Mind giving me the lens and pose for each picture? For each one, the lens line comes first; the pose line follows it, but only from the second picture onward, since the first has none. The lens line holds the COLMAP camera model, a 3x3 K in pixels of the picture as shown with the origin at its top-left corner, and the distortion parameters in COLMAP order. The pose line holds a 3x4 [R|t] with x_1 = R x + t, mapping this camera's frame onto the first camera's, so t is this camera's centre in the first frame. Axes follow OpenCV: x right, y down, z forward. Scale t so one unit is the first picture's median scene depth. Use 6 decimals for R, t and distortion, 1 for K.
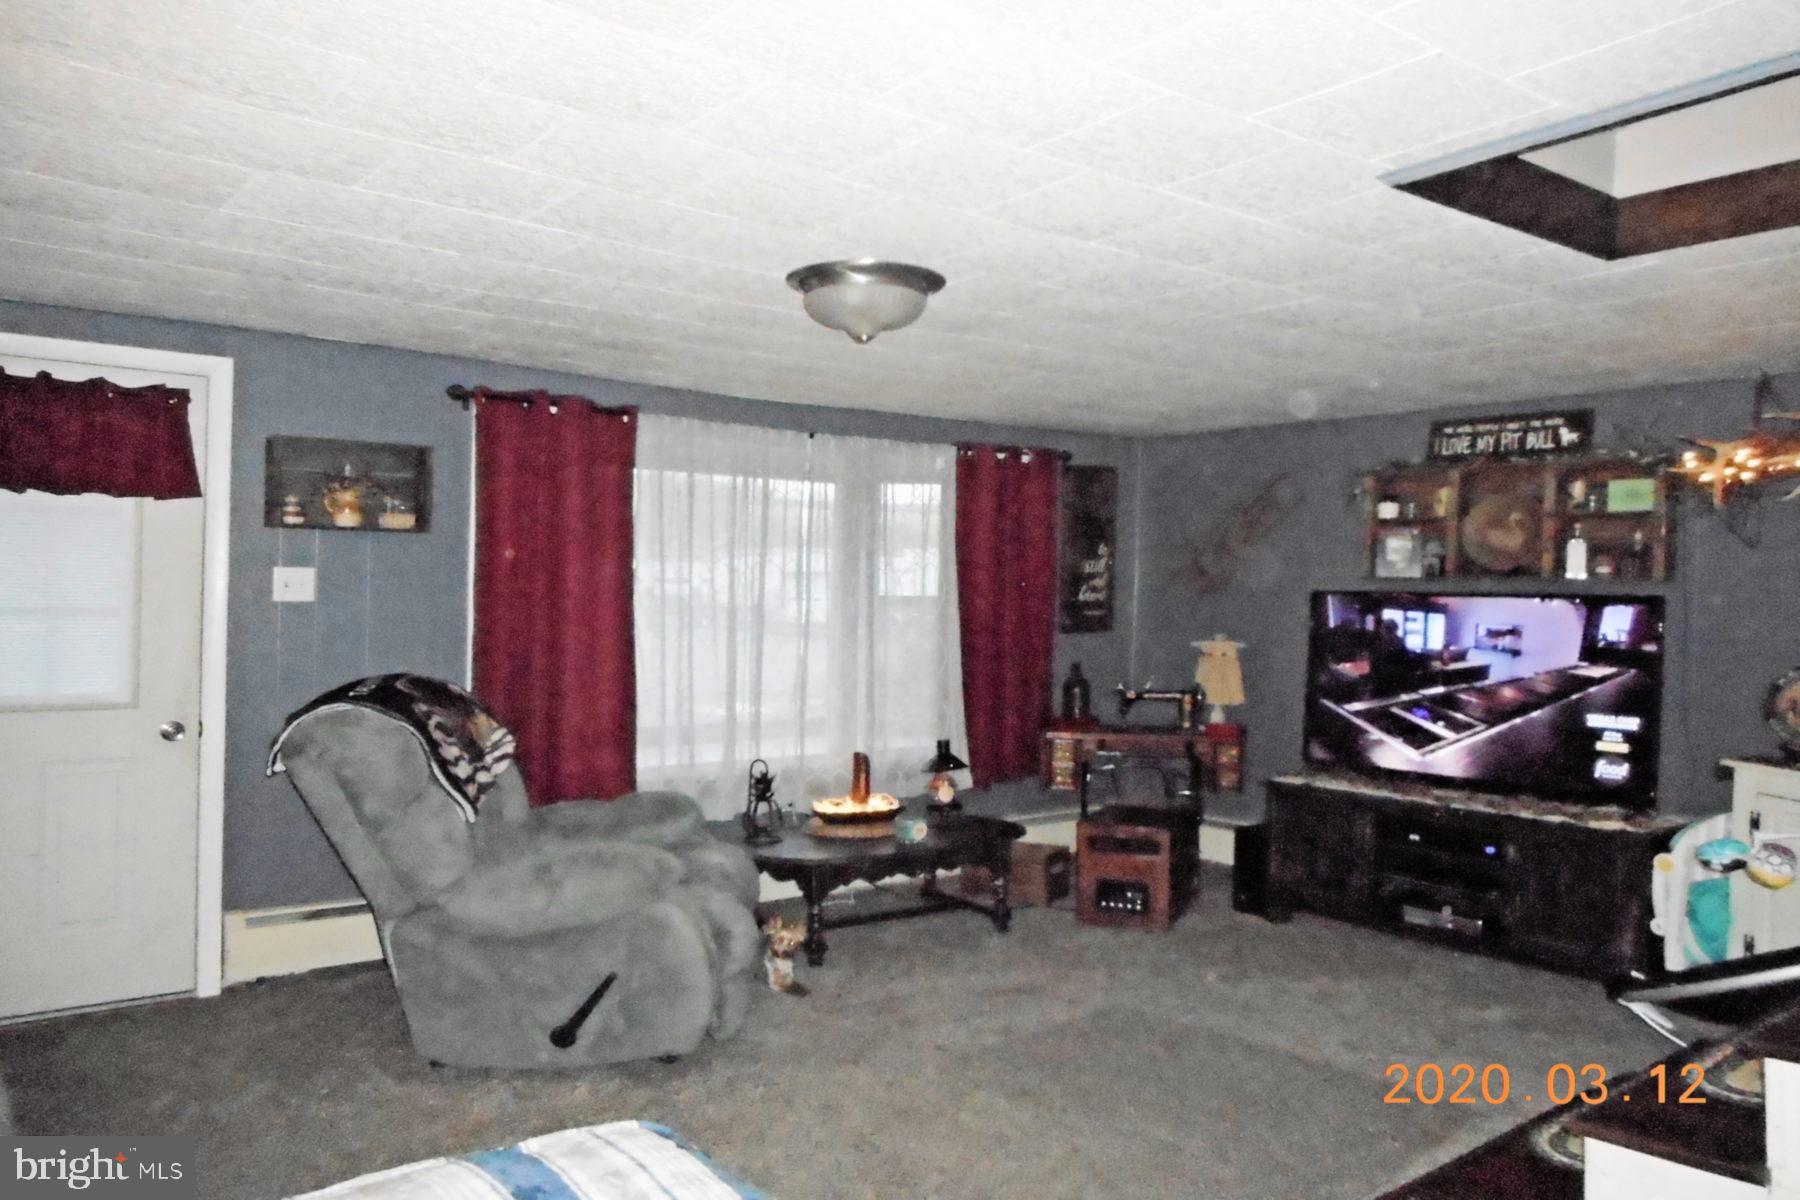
lens RADIAL K [[1357.4, 0, 900.0], [0, 1357.4, 600.0], [0, 0, 1]] dist [0.005636, 0.001504]
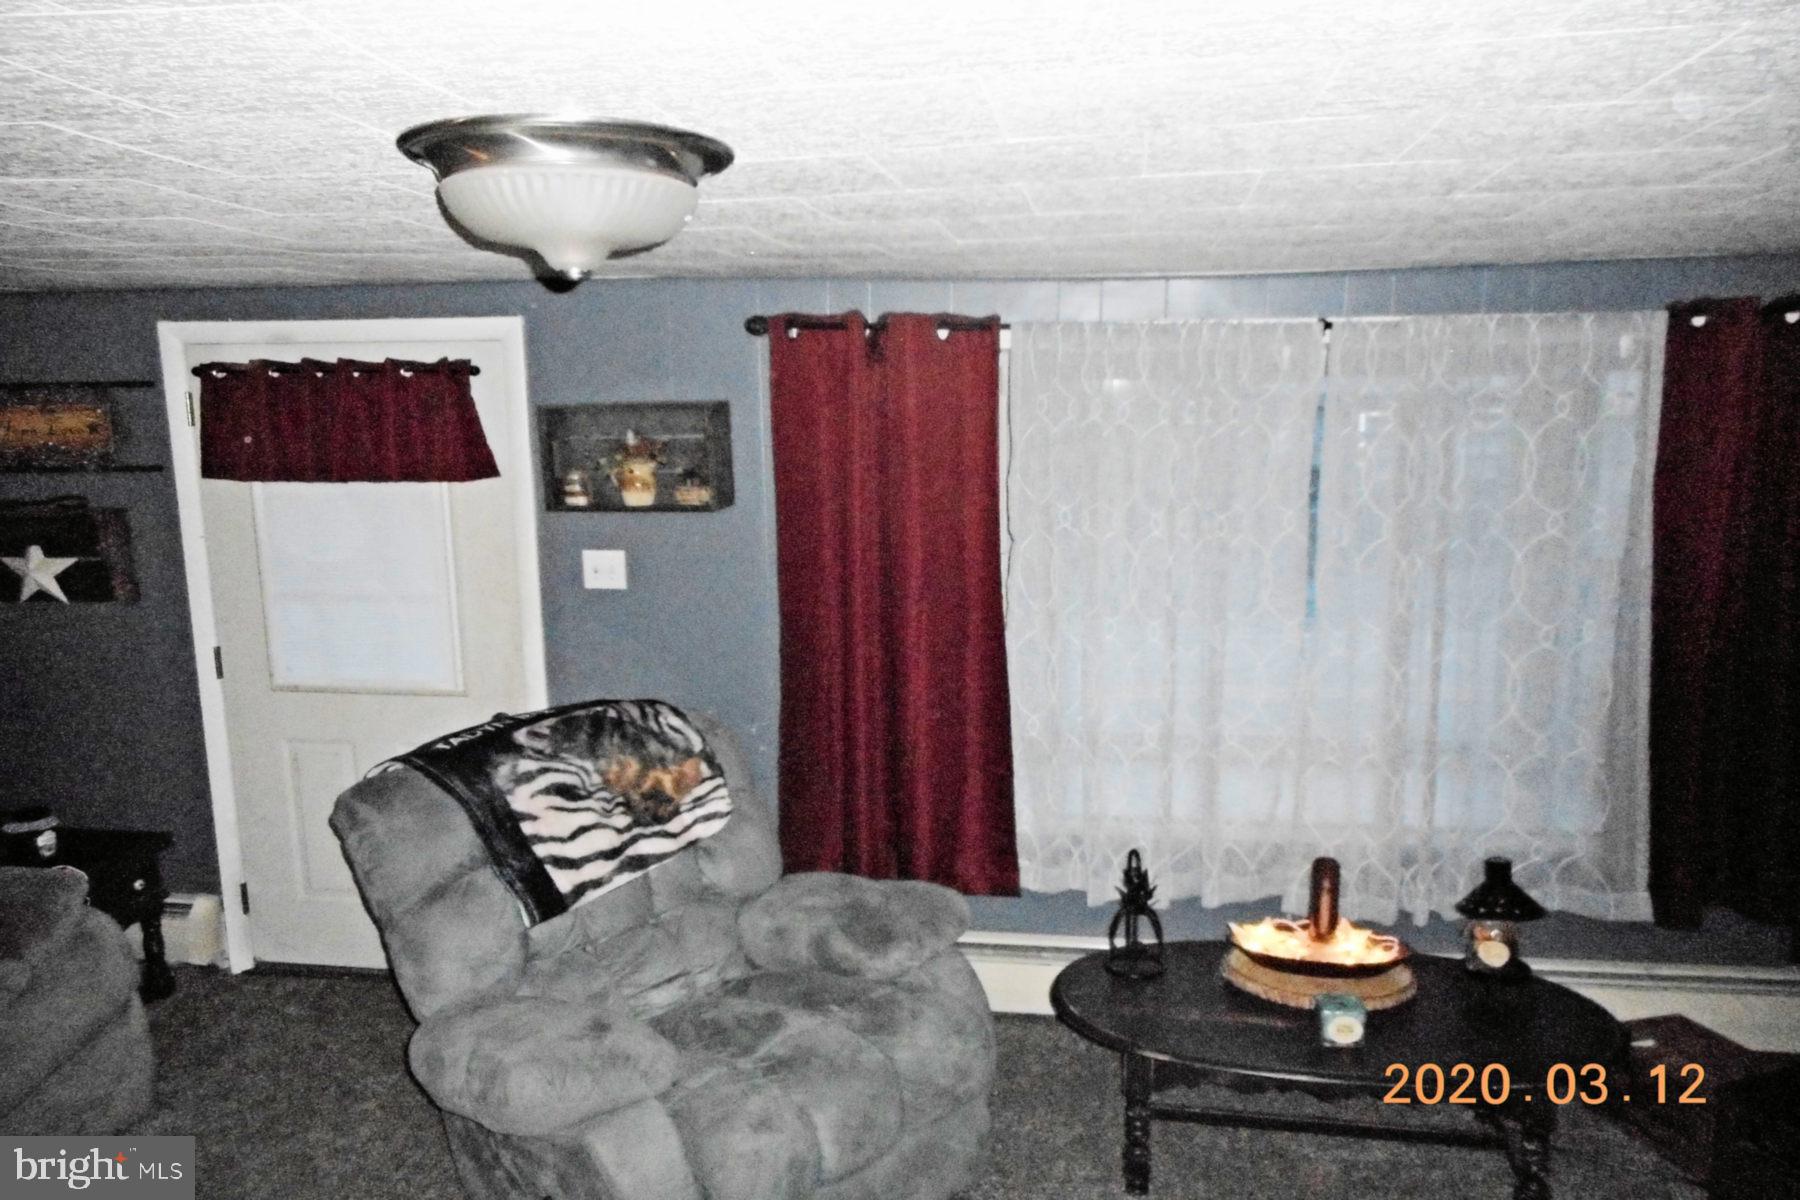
lens RADIAL K [[1295.3, 0, 885.2], [0, 1295.3, 673.6], [0, 0, 1]] dist [0.001978, -0.000346]
pose [[0.691787, 0.118861, -0.712252, 0.295080], [0.015337, 0.983719, 0.179060, -0.096019], [0.721939, -0.134795, 0.678701, 0.566087]]
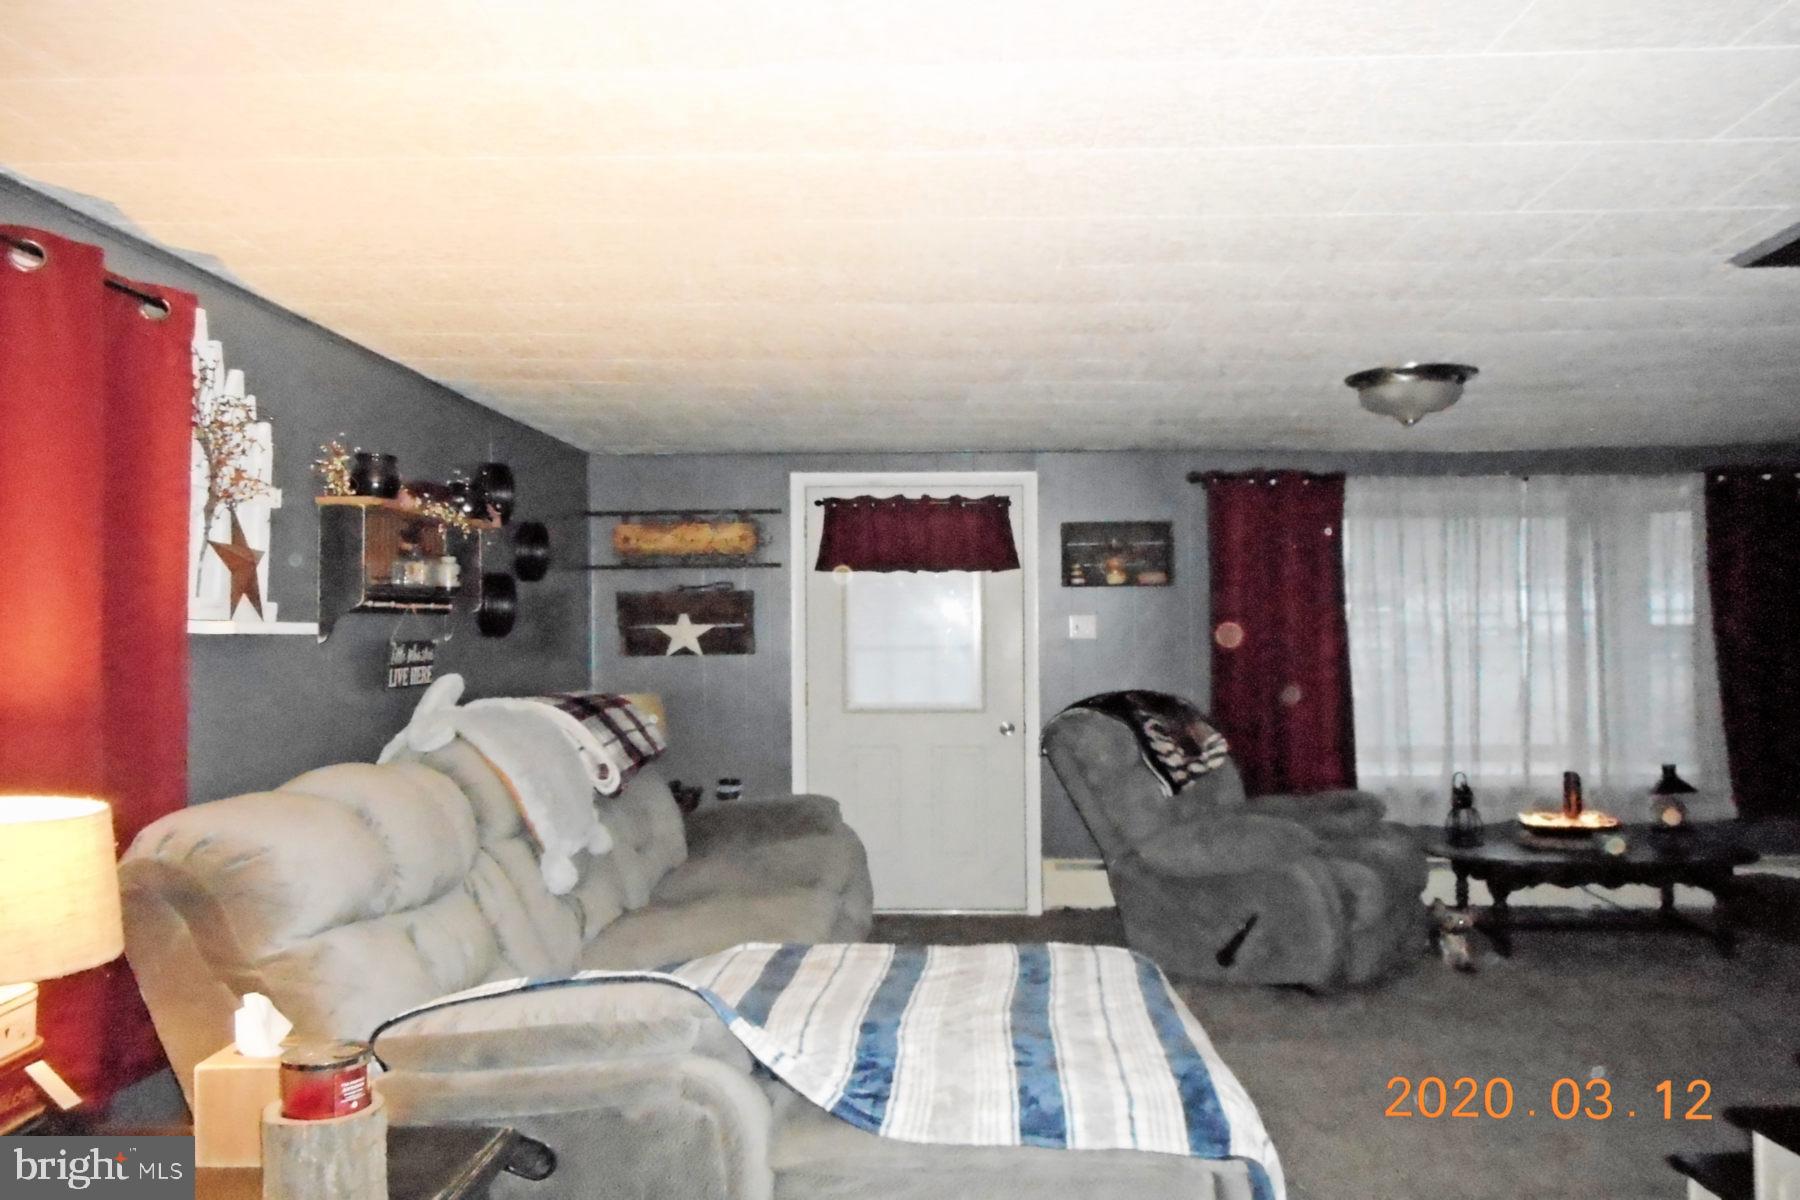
lens RADIAL K [[1357.4, 0, 900.0], [0, 1357.4, 600.0], [0, 0, 1]] dist [0.005636, 0.001504]
pose [[0.776960, -0.035277, -0.628561, 0.291834], [0.016131, 0.999217, -0.036140, 0.008563], [0.629343, 0.017940, 0.776921, -0.205901]]
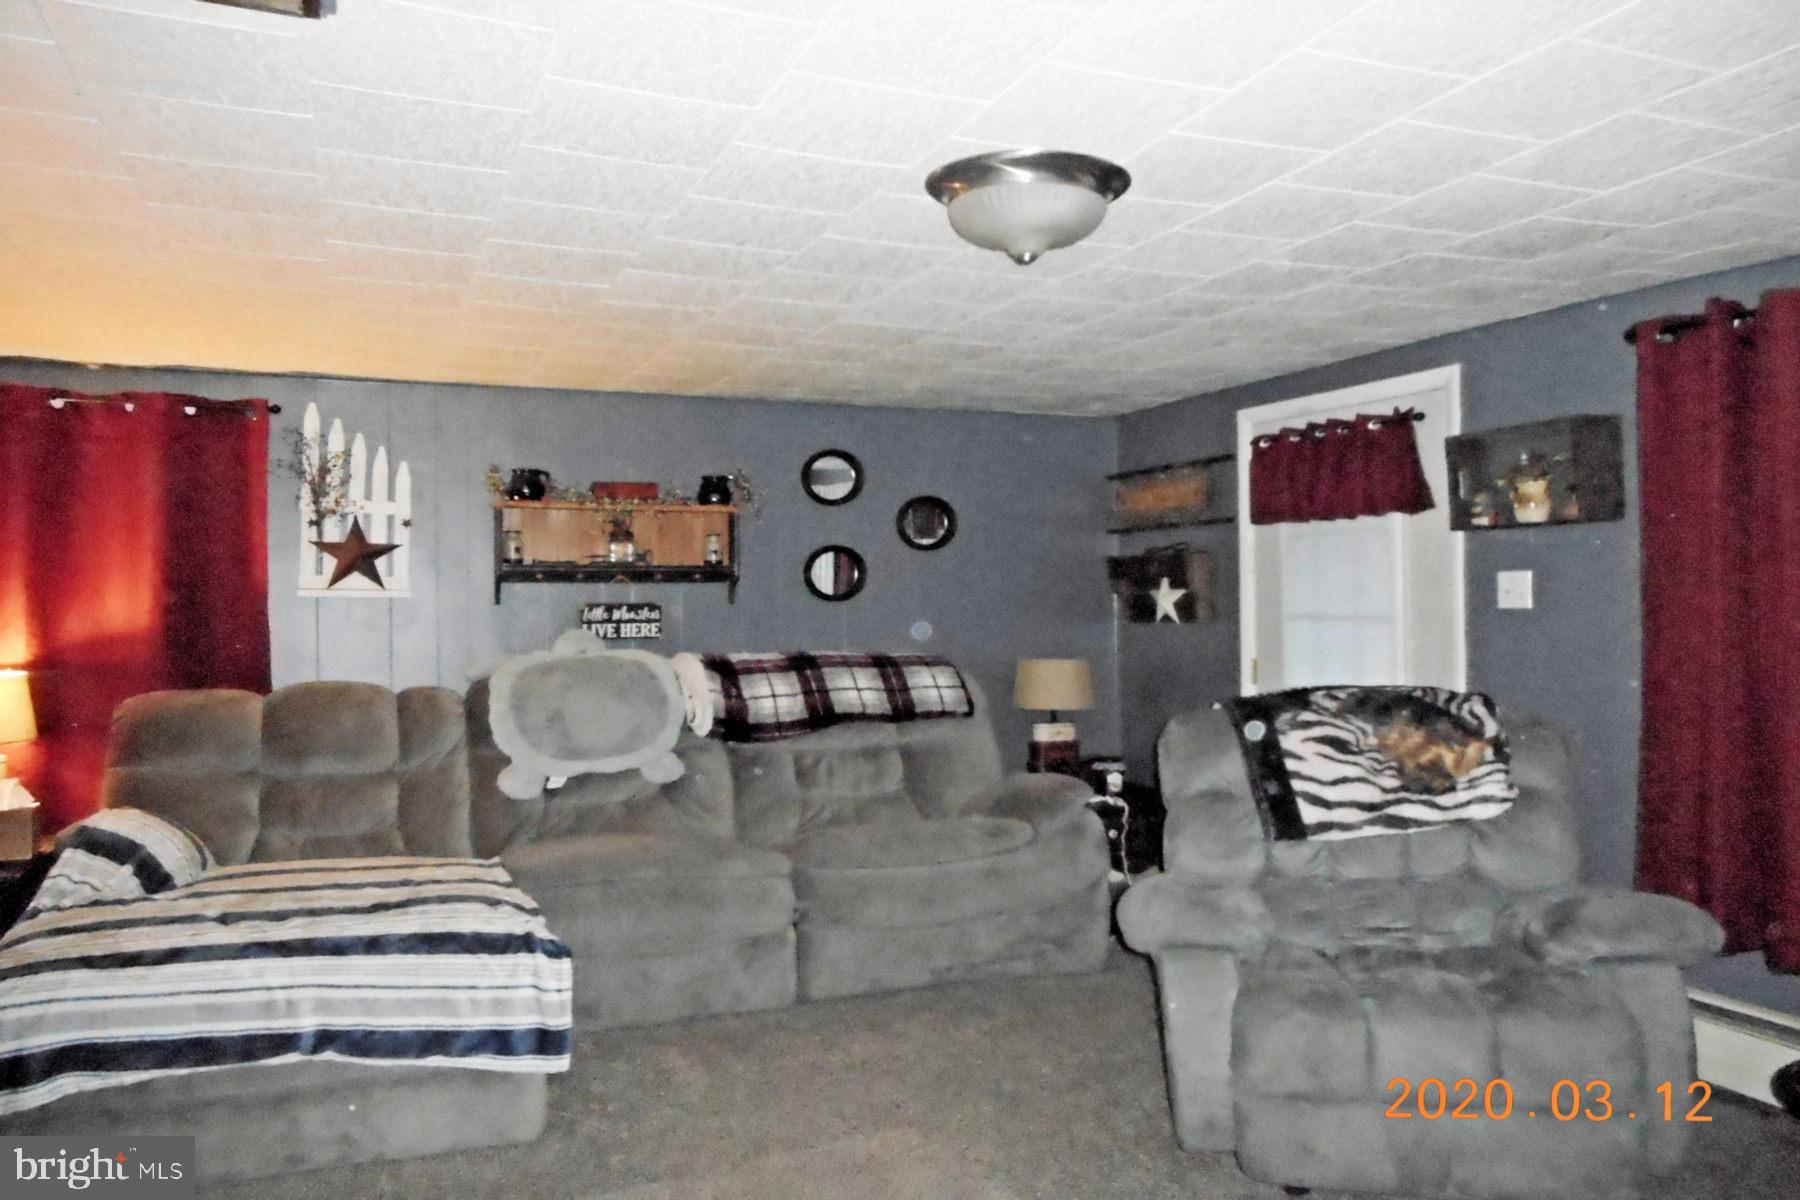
lens RADIAL K [[1329.4, 0, 924.3], [0, 1329.4, 606.7], [0, 0, 1]] dist [0.003916, 0.006430]
pose [[-0.239154, -0.013691, -0.970885, 0.540038], [-0.005299, 0.999904, -0.012795, 0.013878], [0.970967, 0.002085, -0.239204, 0.850446]]
